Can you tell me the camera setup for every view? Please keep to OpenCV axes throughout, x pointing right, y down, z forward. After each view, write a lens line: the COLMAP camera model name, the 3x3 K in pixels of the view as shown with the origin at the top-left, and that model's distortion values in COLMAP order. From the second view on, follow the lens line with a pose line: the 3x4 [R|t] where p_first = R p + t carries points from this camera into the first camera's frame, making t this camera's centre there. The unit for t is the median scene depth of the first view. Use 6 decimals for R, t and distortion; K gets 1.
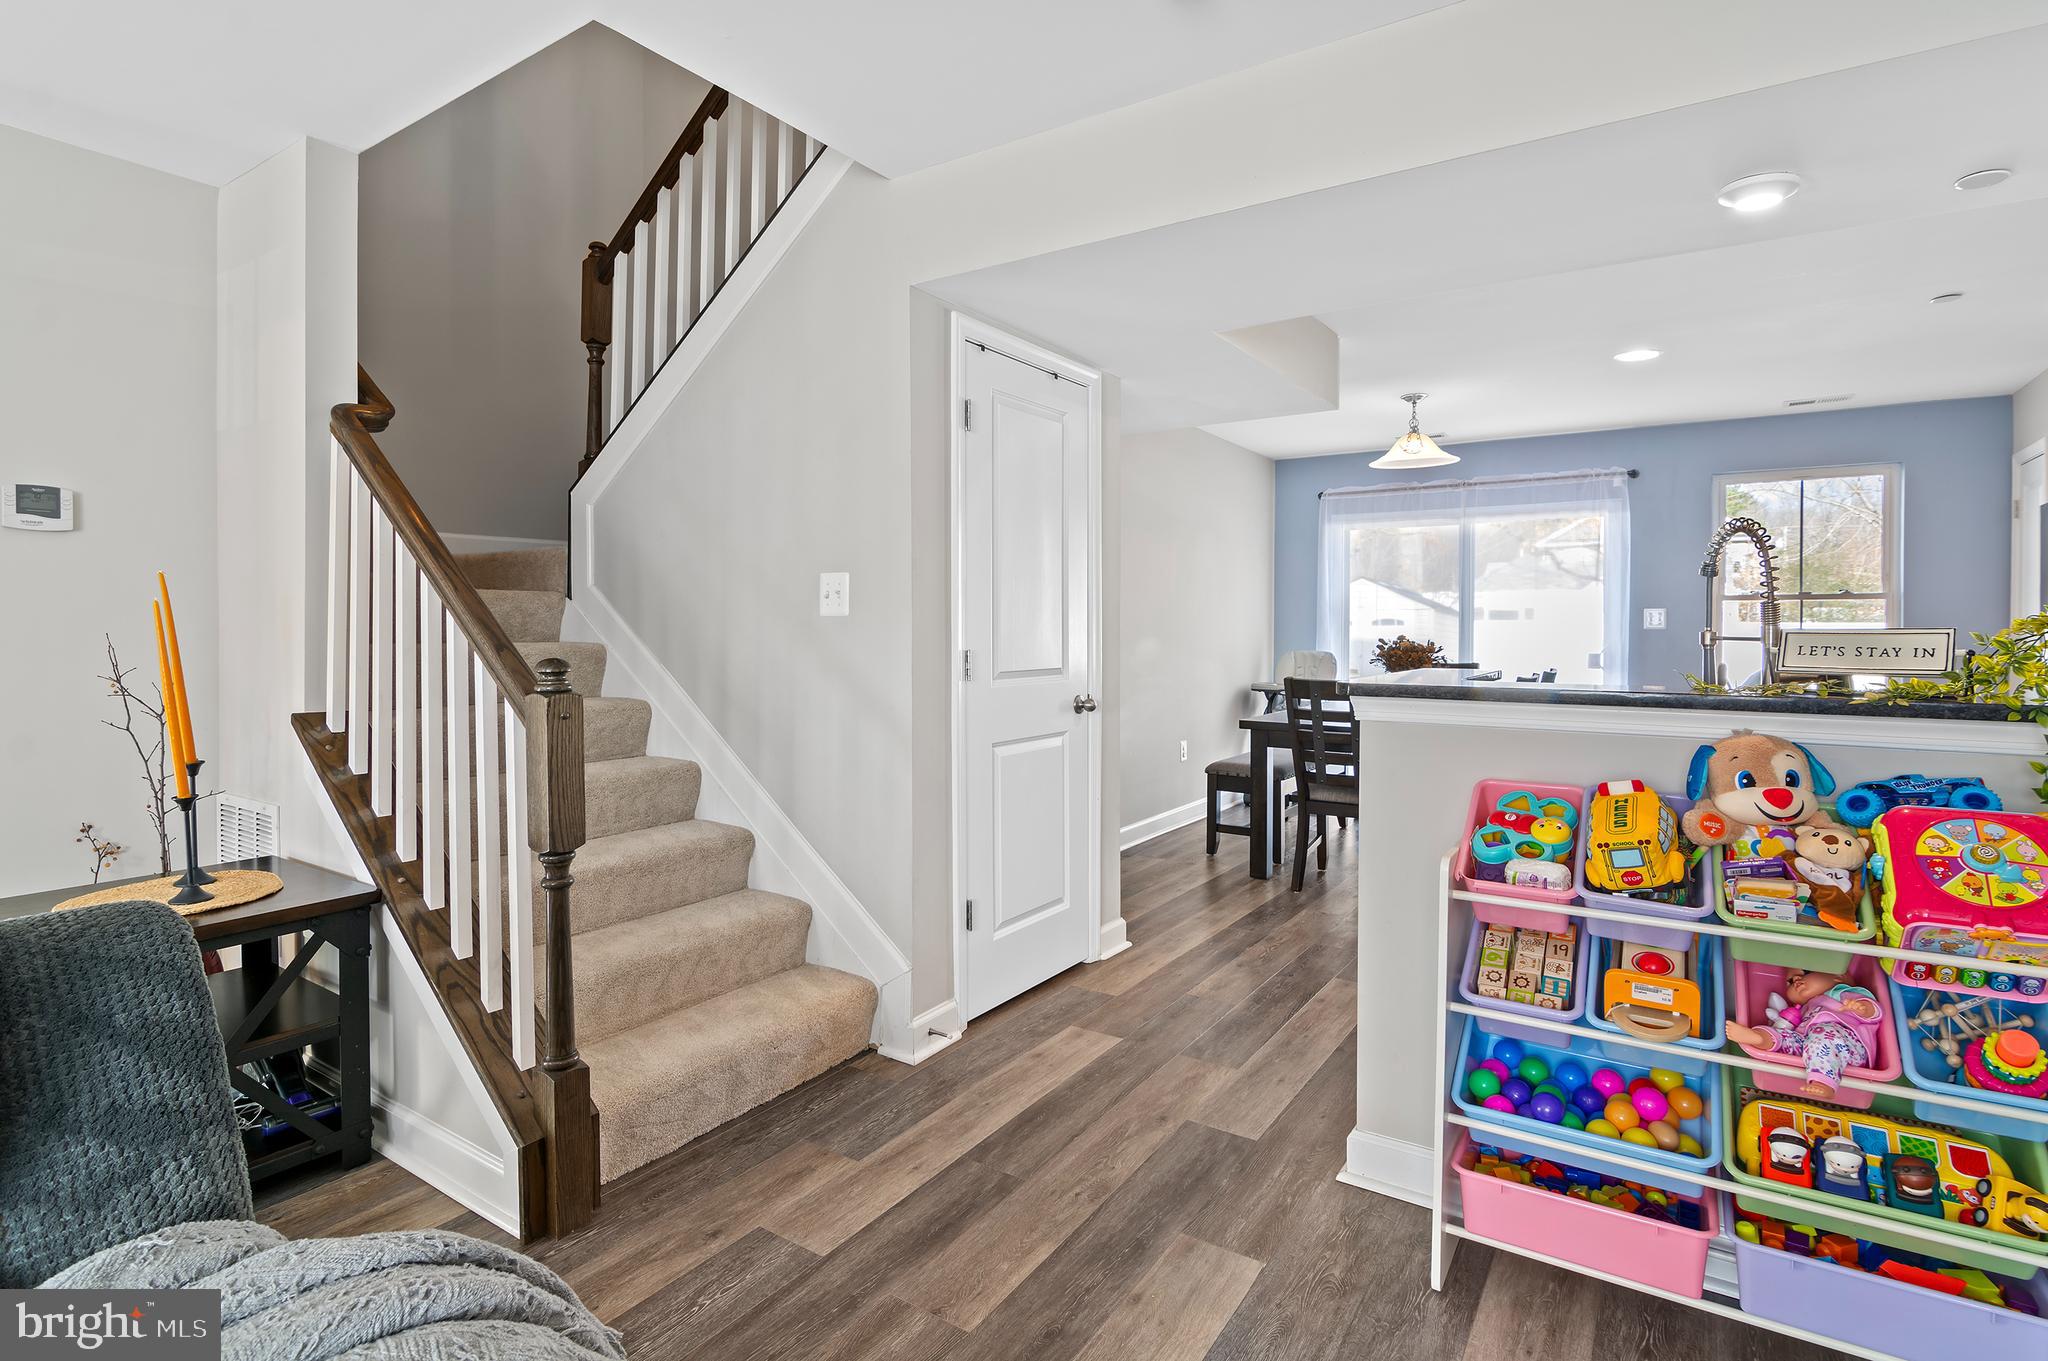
lens RADIAL K [[1026.7, 0, 1026.2], [0, 1026.7, 637.3], [0, 0, 1]] dist [-0.008637, -0.002731]
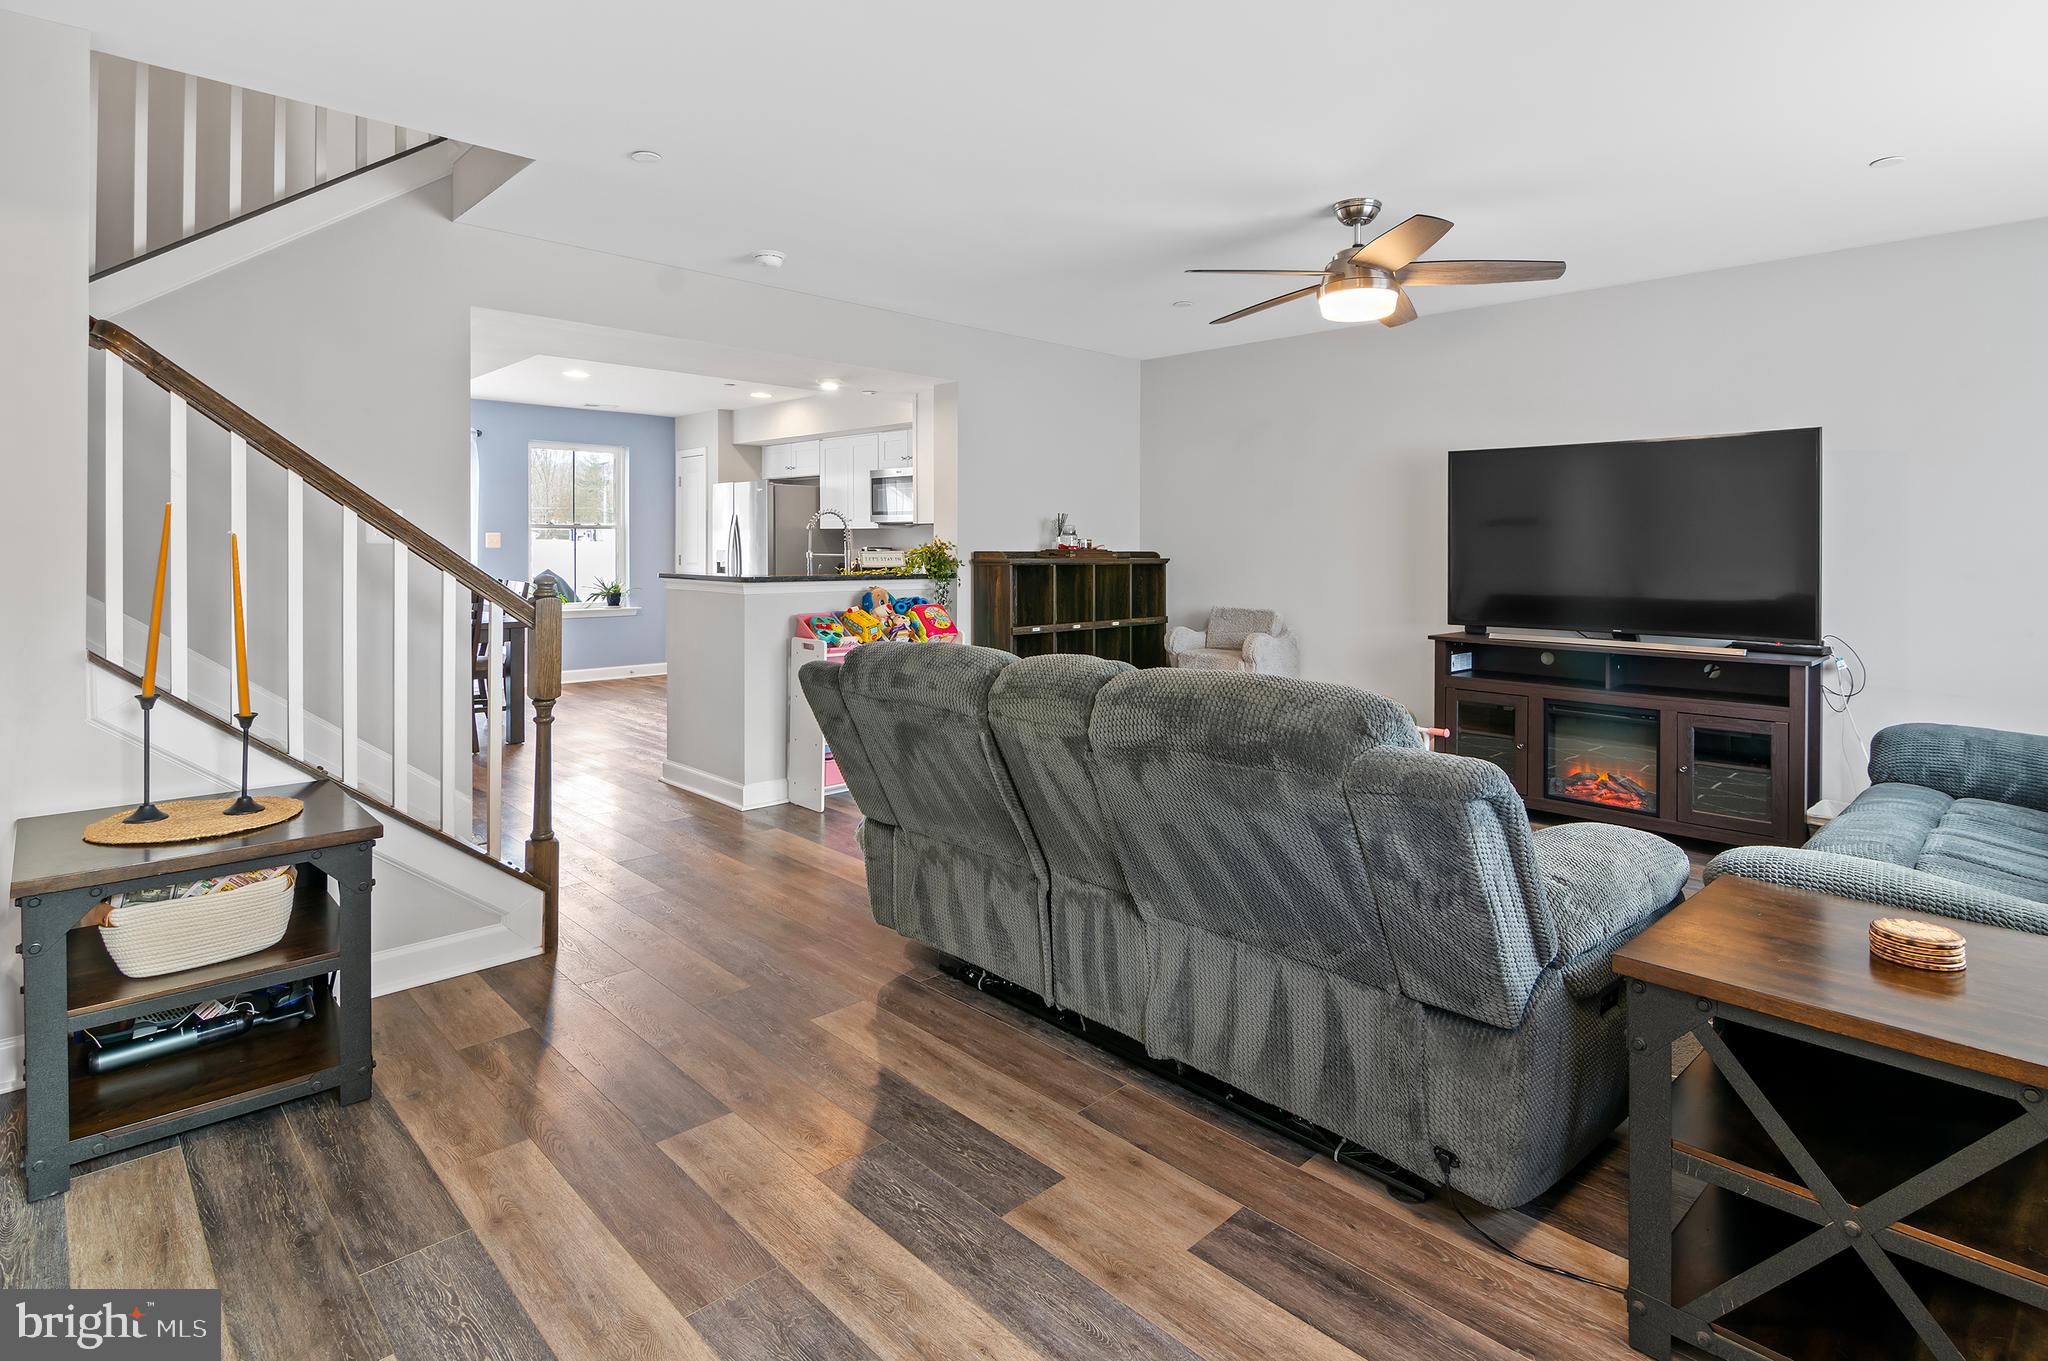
lens RADIAL K [[1026.7, 0, 1027.3], [0, 1026.7, 563.7], [0, 0, 1]] dist [-0.008637, -0.002731]
pose [[0.229367, -0.017134, 0.973189, -1.146025], [0.004101, 0.999853, 0.016637, -0.012391], [-0.973331, 0.000175, 0.229403, -0.046668]]
